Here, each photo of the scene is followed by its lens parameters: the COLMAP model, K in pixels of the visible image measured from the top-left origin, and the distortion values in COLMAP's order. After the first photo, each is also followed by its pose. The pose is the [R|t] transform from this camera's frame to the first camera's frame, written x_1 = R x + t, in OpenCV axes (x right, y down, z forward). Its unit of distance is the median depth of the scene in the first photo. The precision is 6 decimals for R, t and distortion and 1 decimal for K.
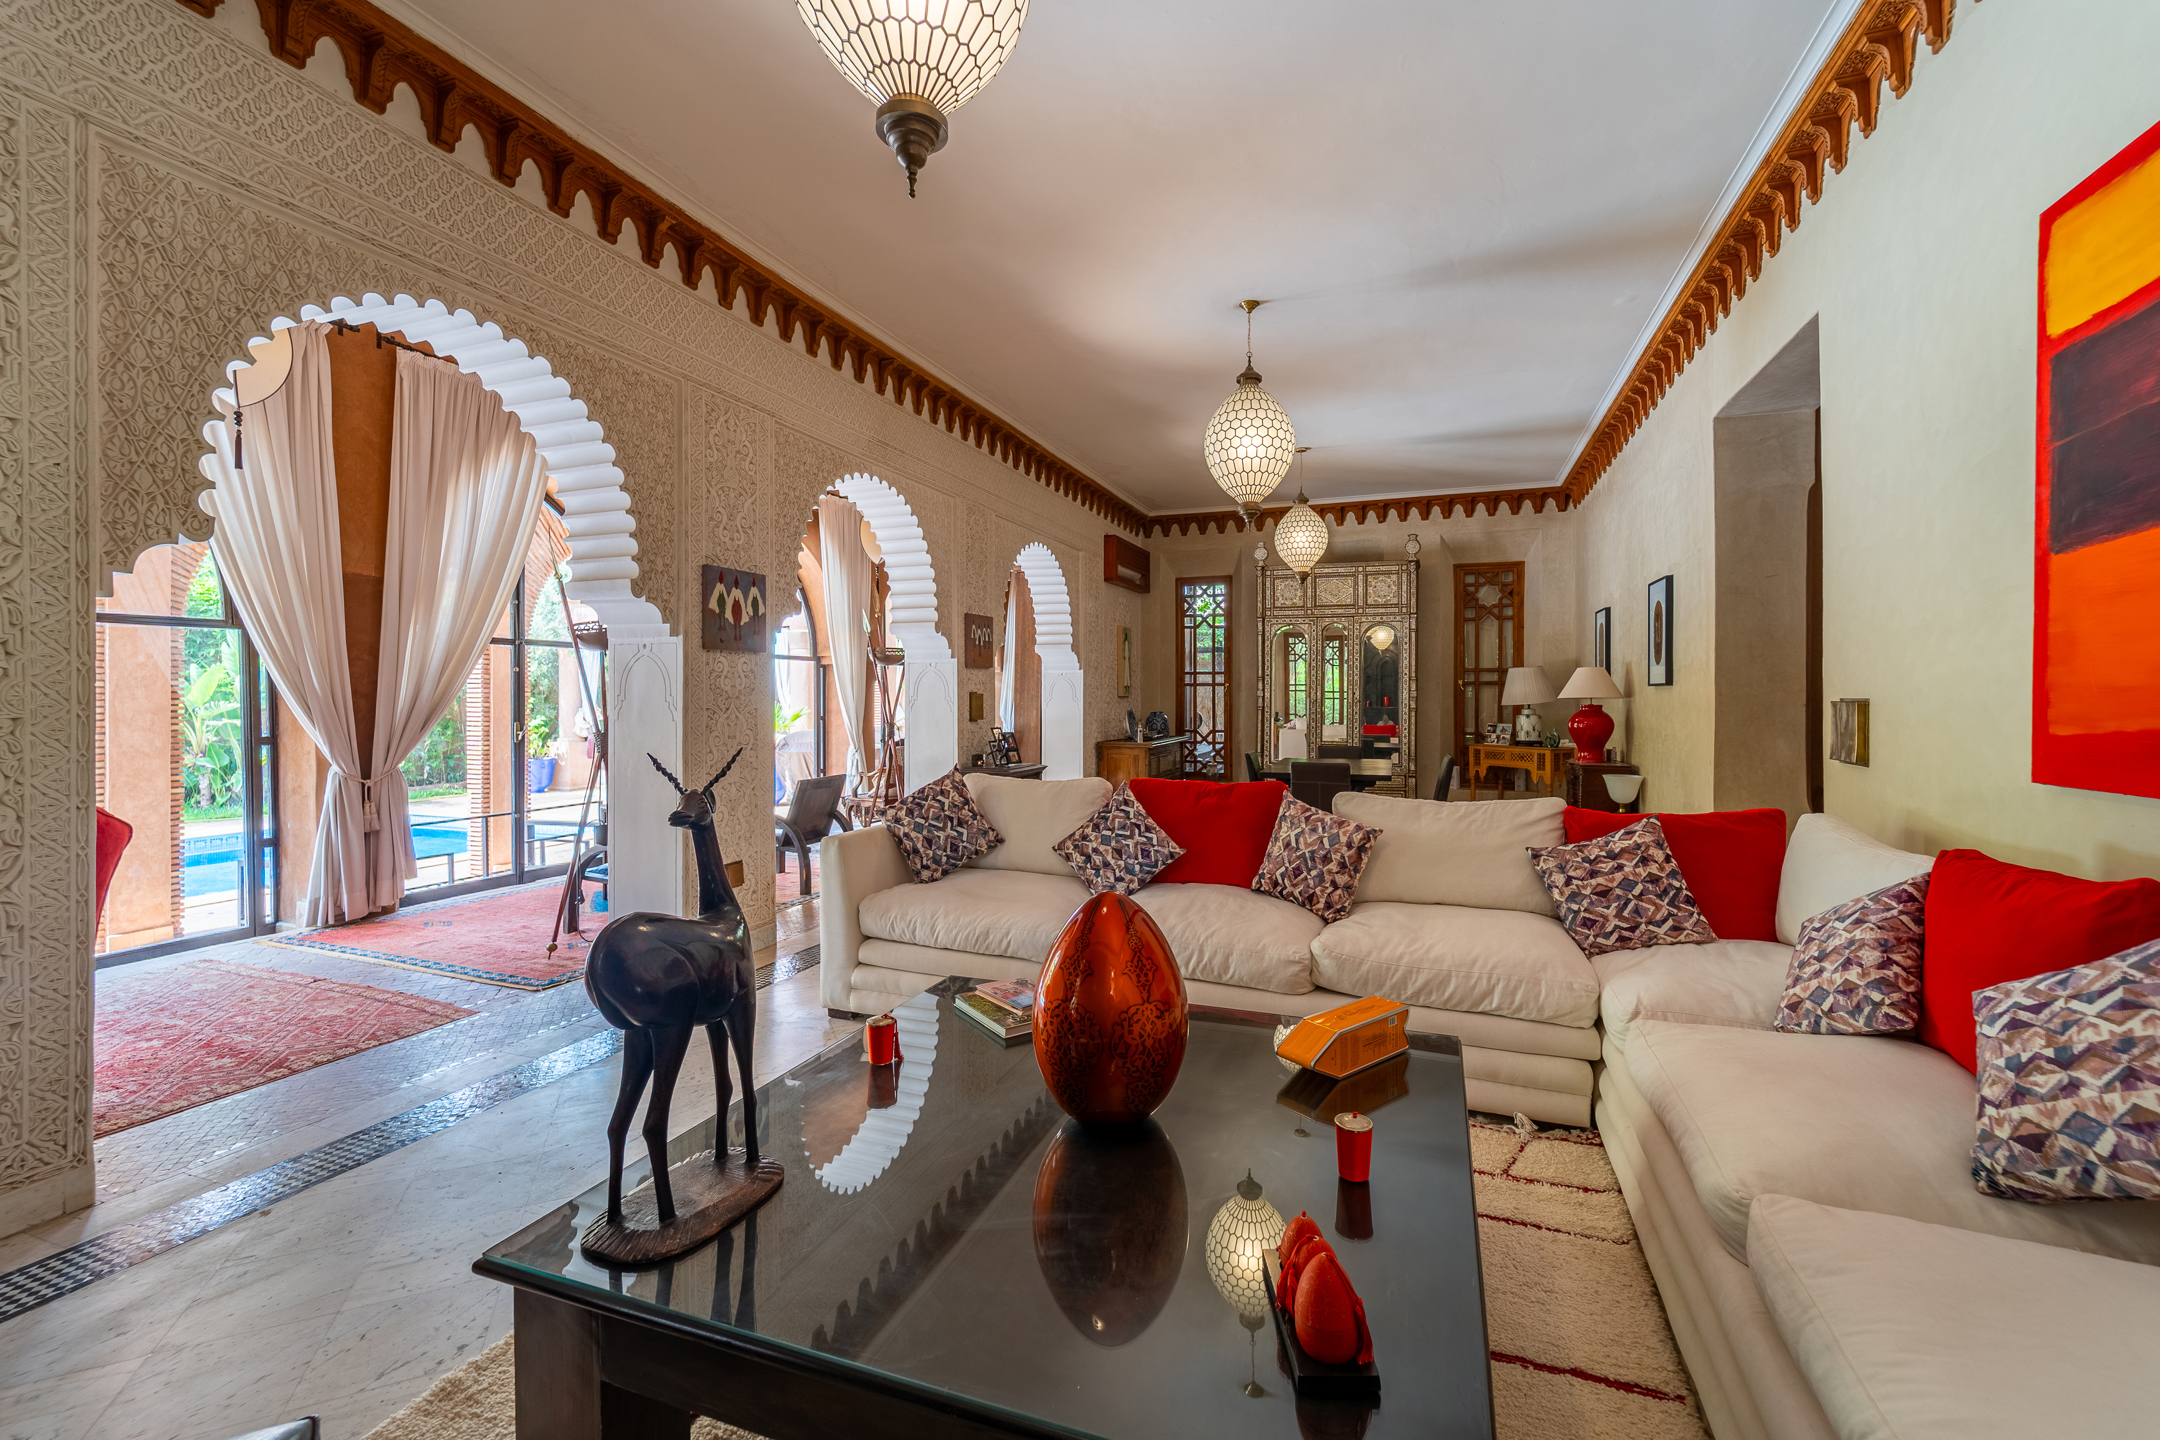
lens RADIAL K [[895.9, 0, 1100.1], [0, 895.9, 695.7], [0, 0, 1]] dist [-0.000472, -0.000375]
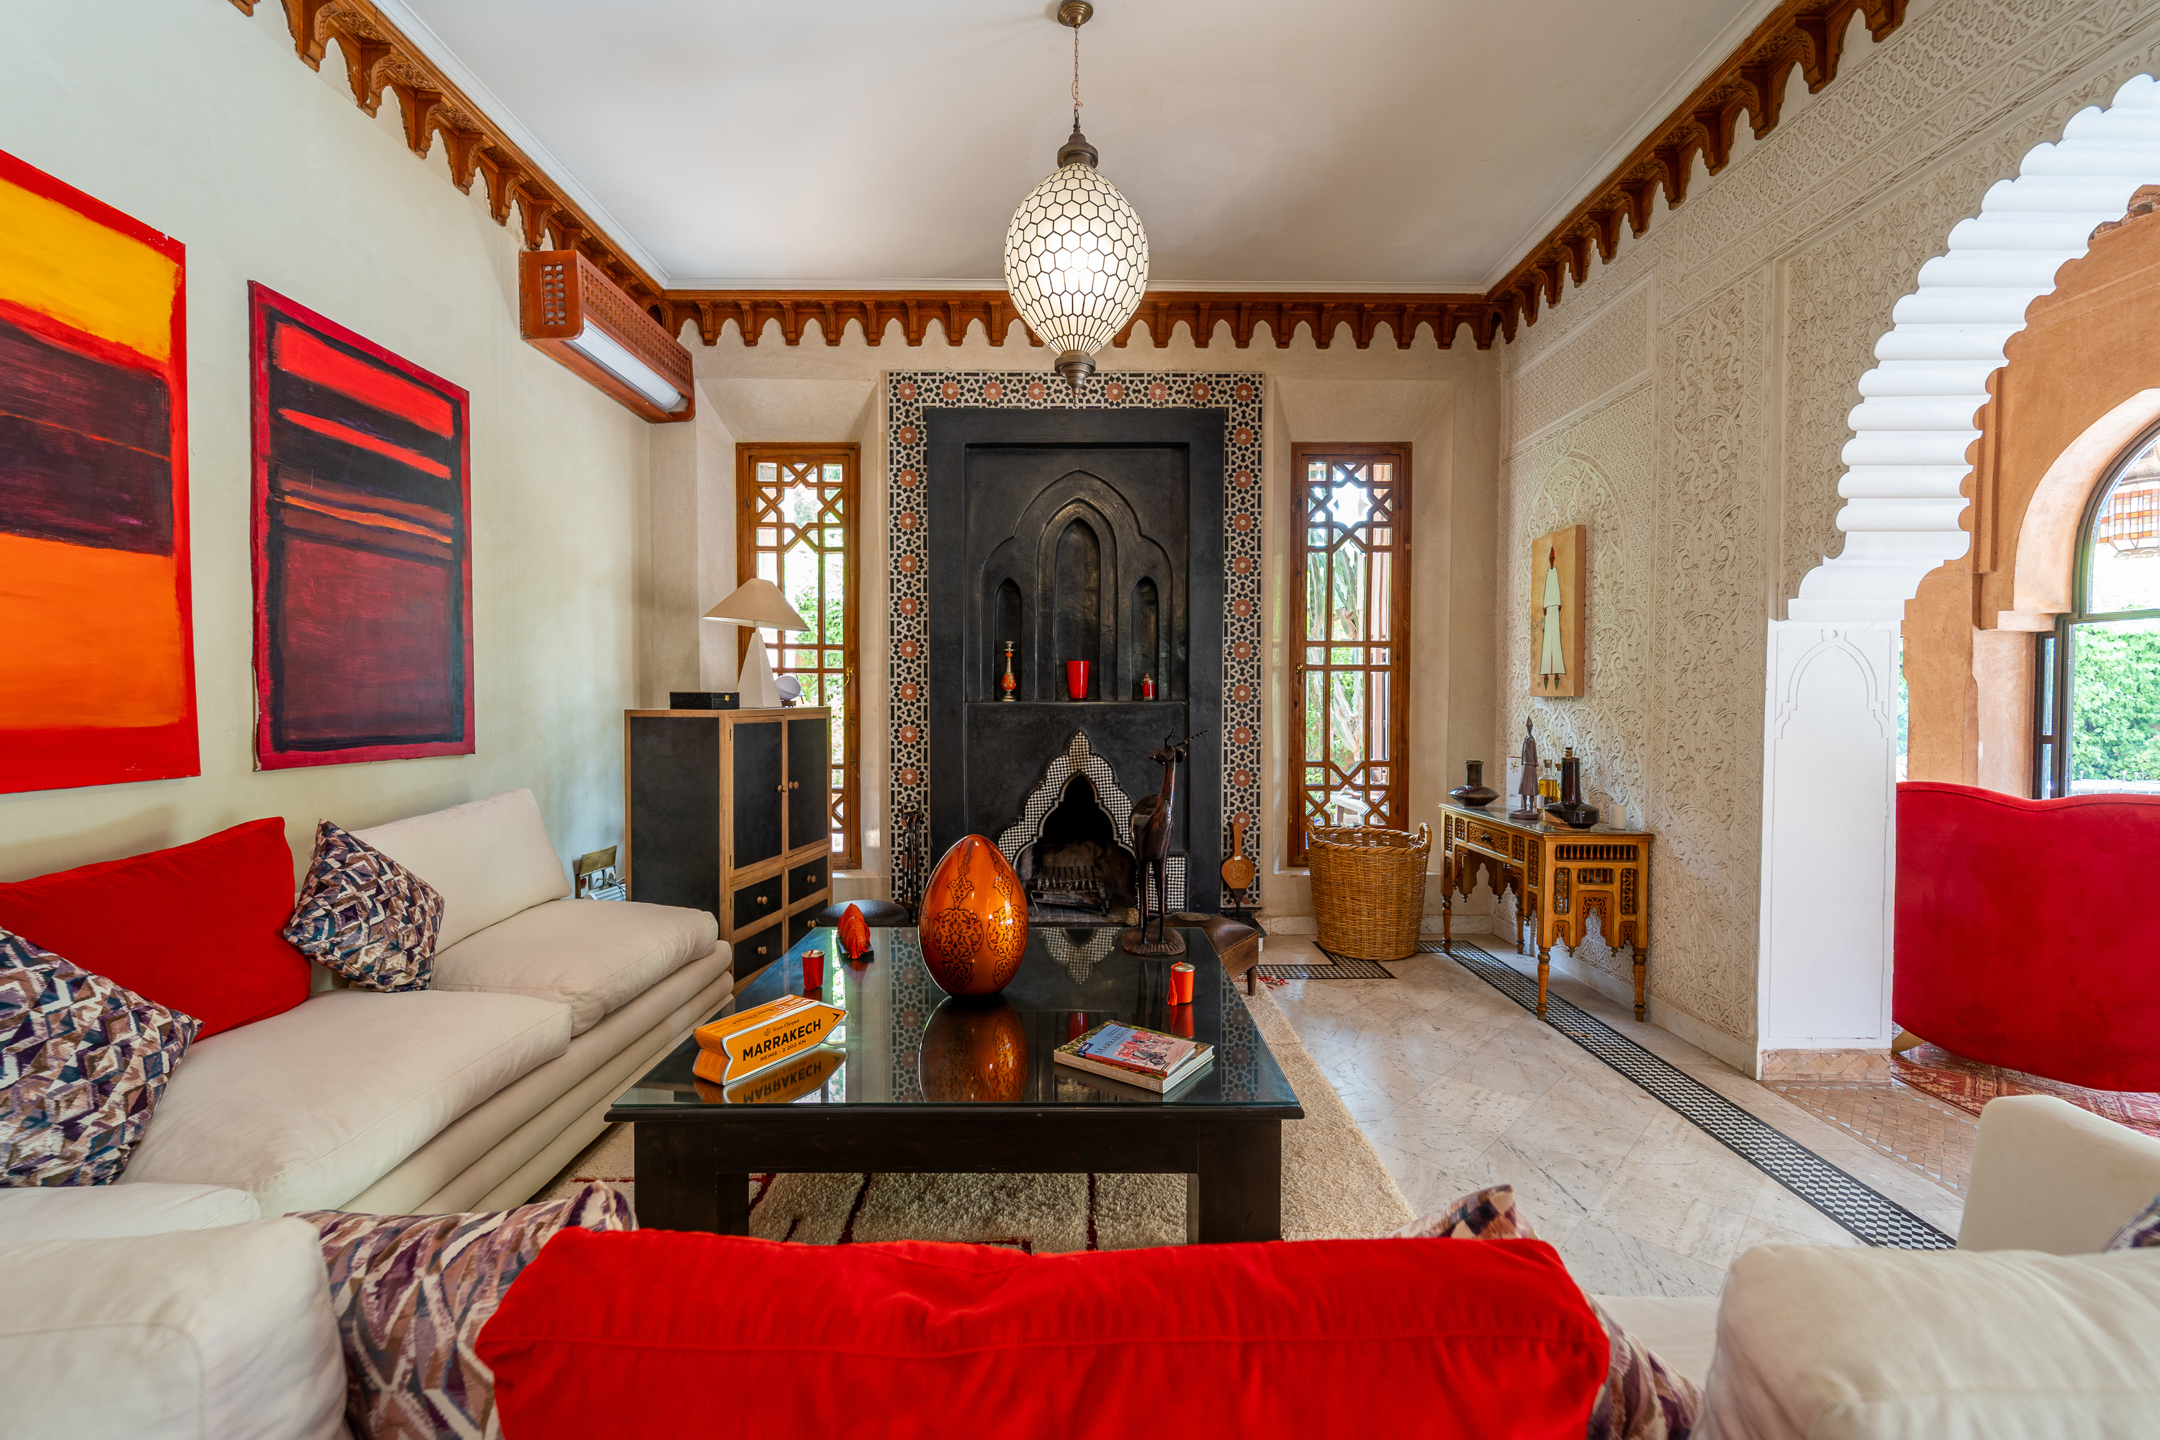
lens RADIAL K [[880.1, 0, 1081.6], [0, 880.1, 716.4], [0, 0, 1]] dist [-0.000470, -0.000439]
pose [[-0.934763, 0.008461, -0.355171, 0.144842], [0.000320, 0.999736, 0.022974, -0.000872], [0.355271, 0.021361, -0.934519, 0.972292]]
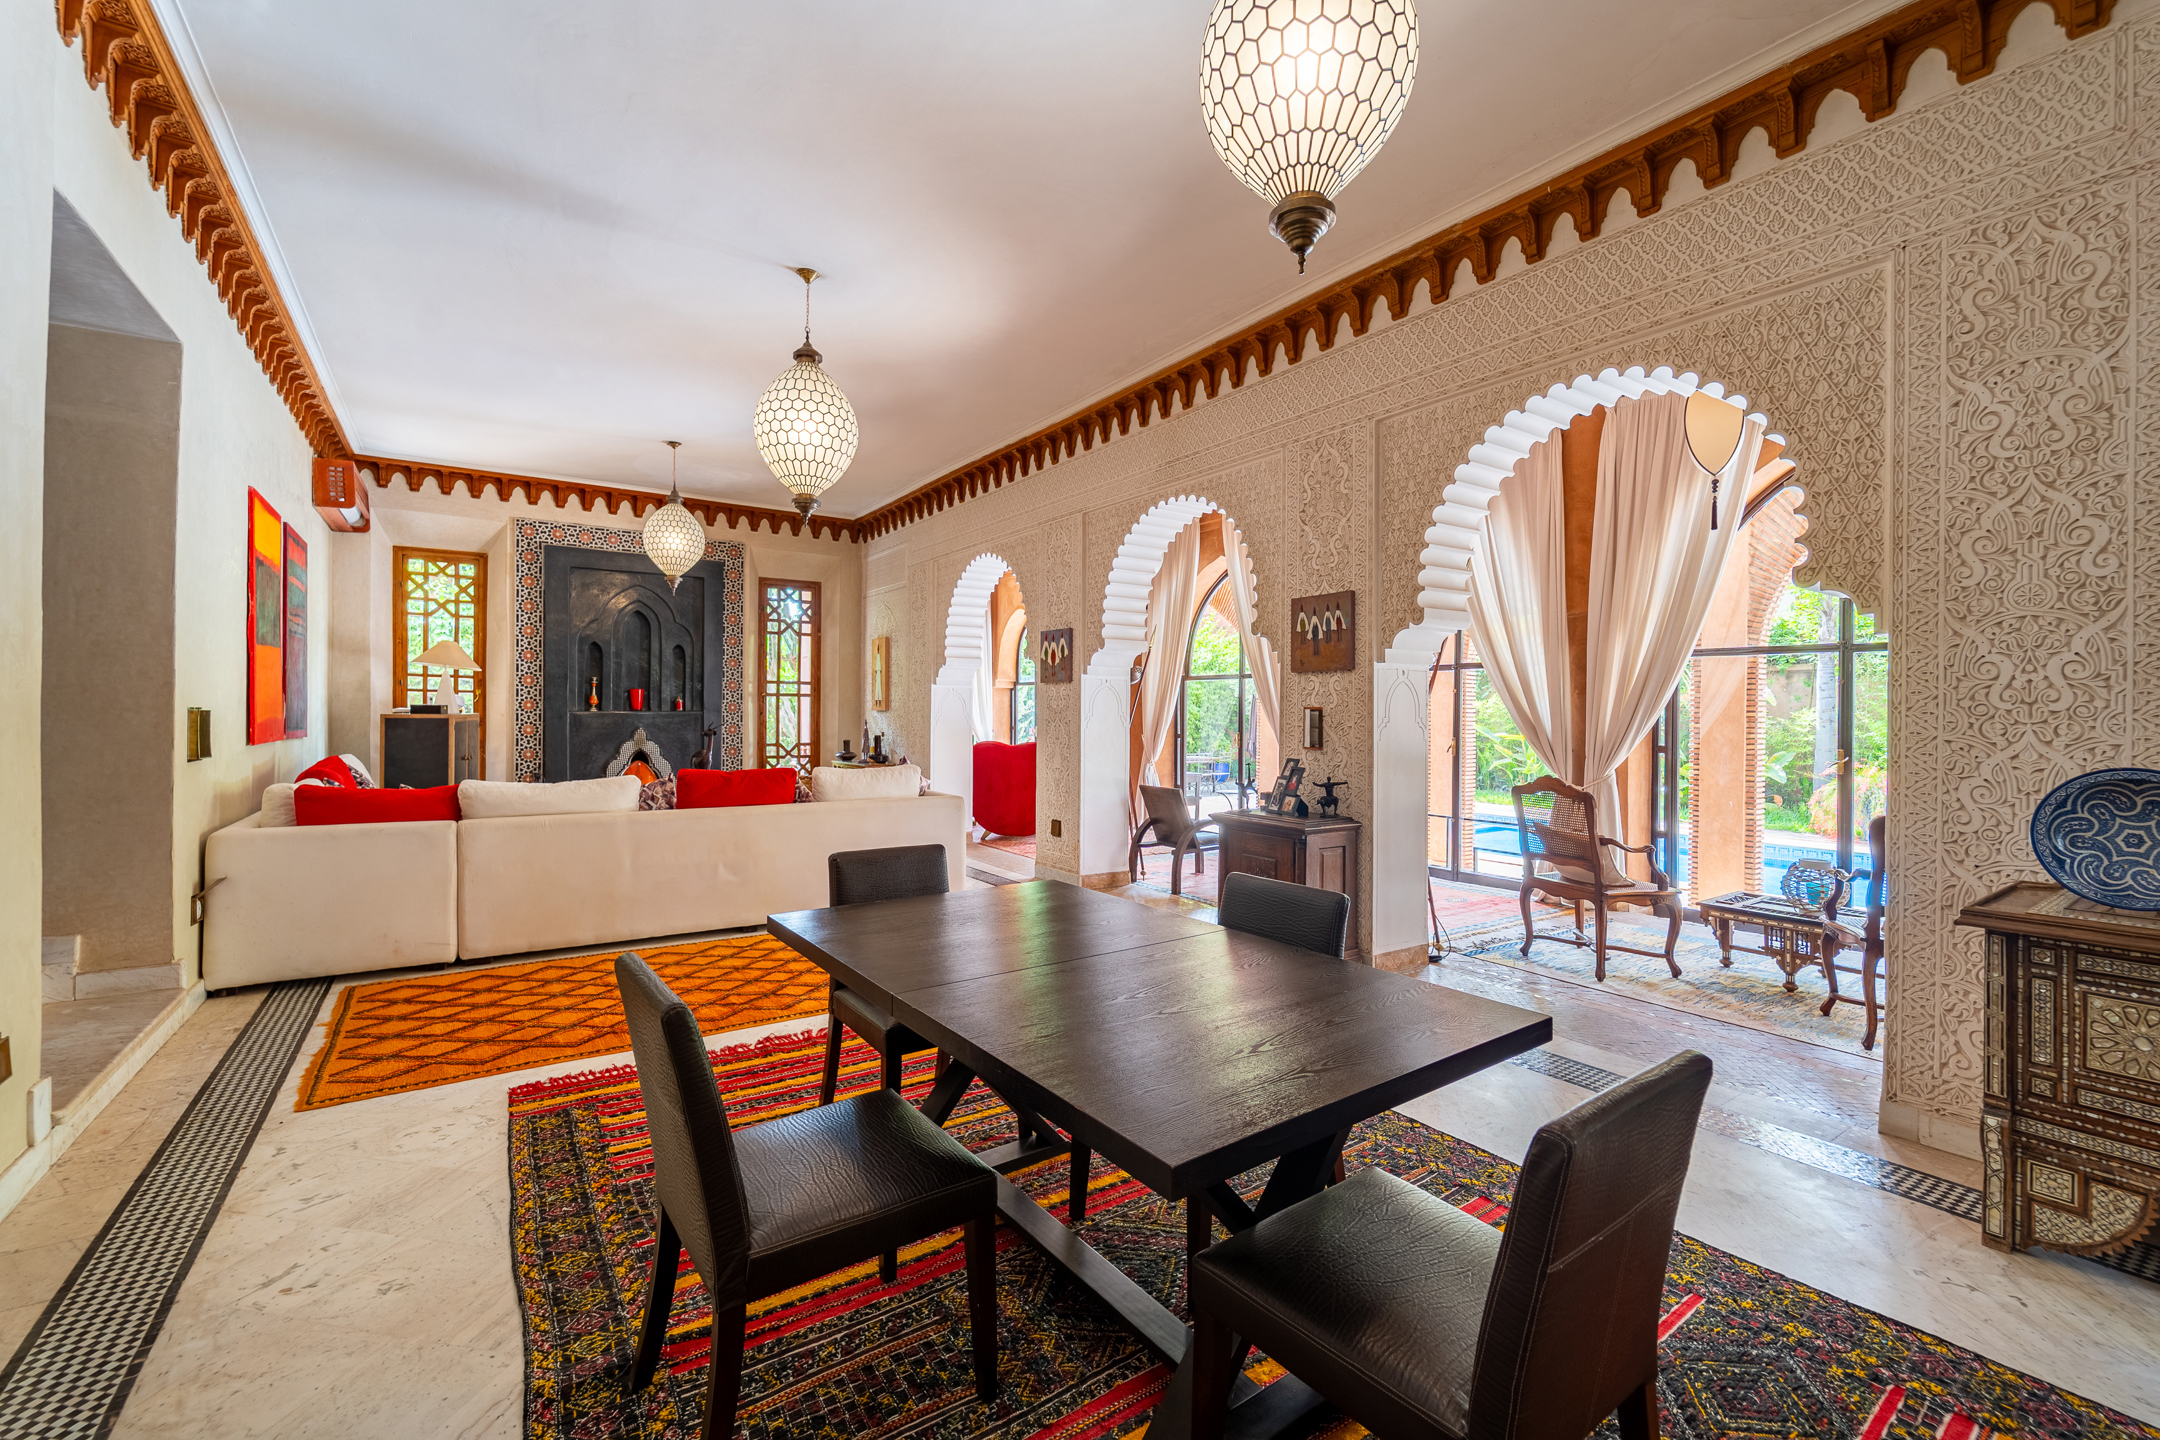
lens RADIAL K [[880.1, 0, 1081.6], [0, 880.1, 716.4], [0, 0, 1]] dist [-0.000470, -0.000439]
pose [[-0.579441, 0.000555, -0.815014, 0.807427], [-0.006367, 0.999966, 0.005208, 0.000439], [0.814989, 0.008207, -0.579418, 1.930155]]
